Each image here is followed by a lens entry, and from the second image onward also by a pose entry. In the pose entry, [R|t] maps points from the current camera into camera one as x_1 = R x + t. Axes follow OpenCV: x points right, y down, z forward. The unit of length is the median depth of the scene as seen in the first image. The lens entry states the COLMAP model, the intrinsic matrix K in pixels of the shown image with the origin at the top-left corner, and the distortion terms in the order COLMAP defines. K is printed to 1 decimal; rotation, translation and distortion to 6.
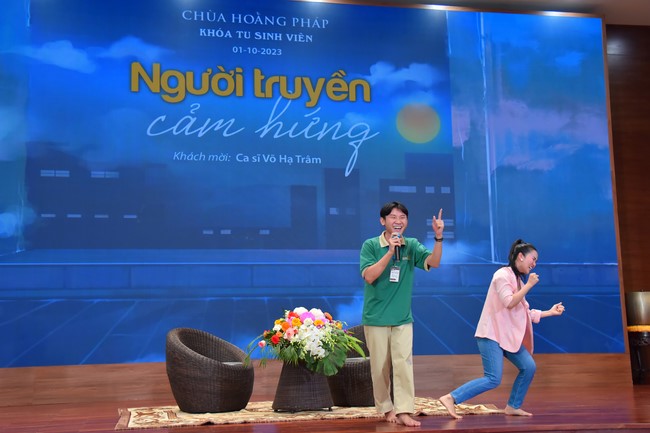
lens RADIAL K [[826.4, 0, 323.4], [0, 826.4, 214.6], [0, 0, 1]] dist [0.091308, 0.000000]
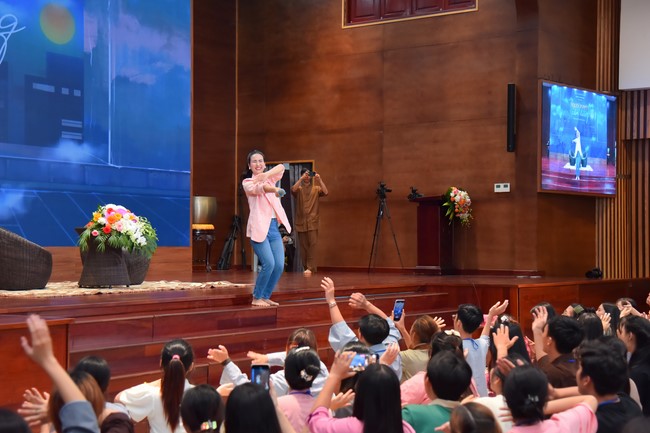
lens RADIAL K [[1079.4, 0, 326.1], [0, 1079.4, 218.8], [0, 0, 1]] dist [0.268865, 0.000000]
pose [[0.714833, 0.036403, 0.698348, -0.606863], [-0.130252, 0.988099, 0.081819, -0.027481], [-0.687058, -0.149448, 0.711067, -0.240740]]
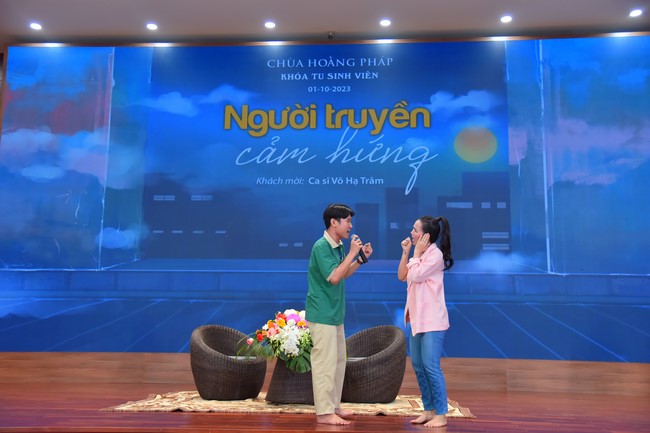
lens RADIAL K [[678.3, 0, 325.6], [0, 678.3, 217.6], [0, 0, 1]] dist [0.058762, 0.000000]
pose [[0.959421, -0.015441, -0.281554, 0.180154], [0.008155, 0.999601, -0.027030, 0.008789], [0.281859, 0.023637, 0.959165, 0.086020]]
